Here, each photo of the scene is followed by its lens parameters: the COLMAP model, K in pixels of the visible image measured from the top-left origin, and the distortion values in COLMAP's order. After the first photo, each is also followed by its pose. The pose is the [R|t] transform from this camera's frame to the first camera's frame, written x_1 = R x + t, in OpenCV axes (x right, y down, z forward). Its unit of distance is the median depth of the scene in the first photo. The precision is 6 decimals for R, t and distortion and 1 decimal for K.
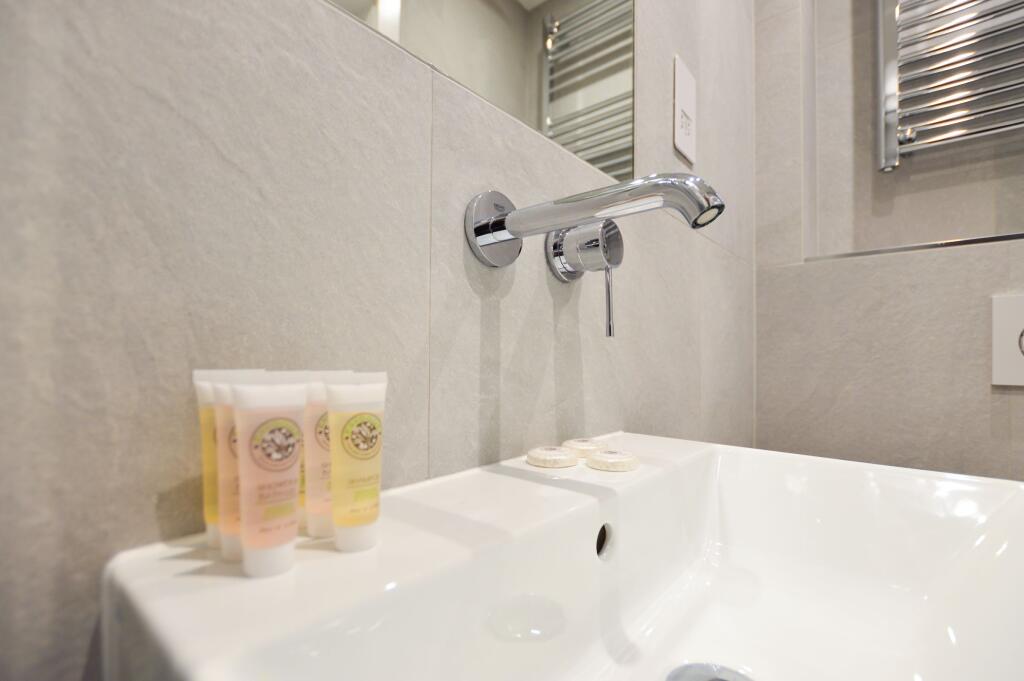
lens RADIAL K [[468.2, 0, 521.8], [0, 468.2, 348.0], [0, 0, 1]] dist [-0.004758, 0.000752]
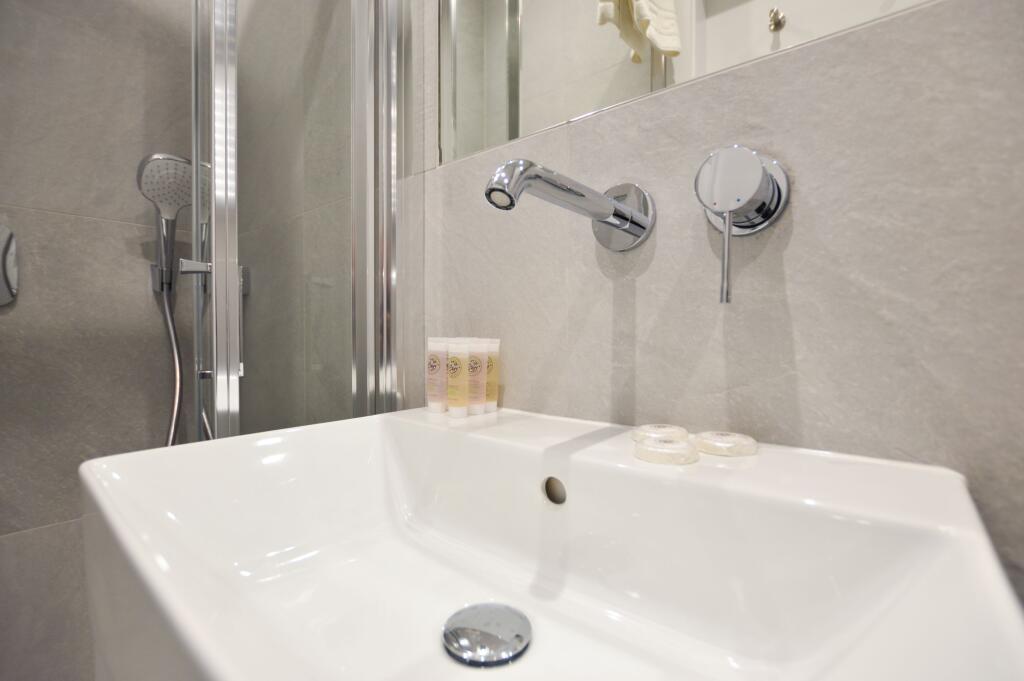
lens RADIAL K [[468.2, 0, 521.7], [0, 468.2, 339.0], [0, 0, 1]] dist [-0.004758, 0.000752]
pose [[0.003014, 0.006922, -0.999971, 1.049265], [0.017884, 0.999816, 0.006975, 0.026006], [0.999836, -0.017904, 0.002890, 0.737269]]
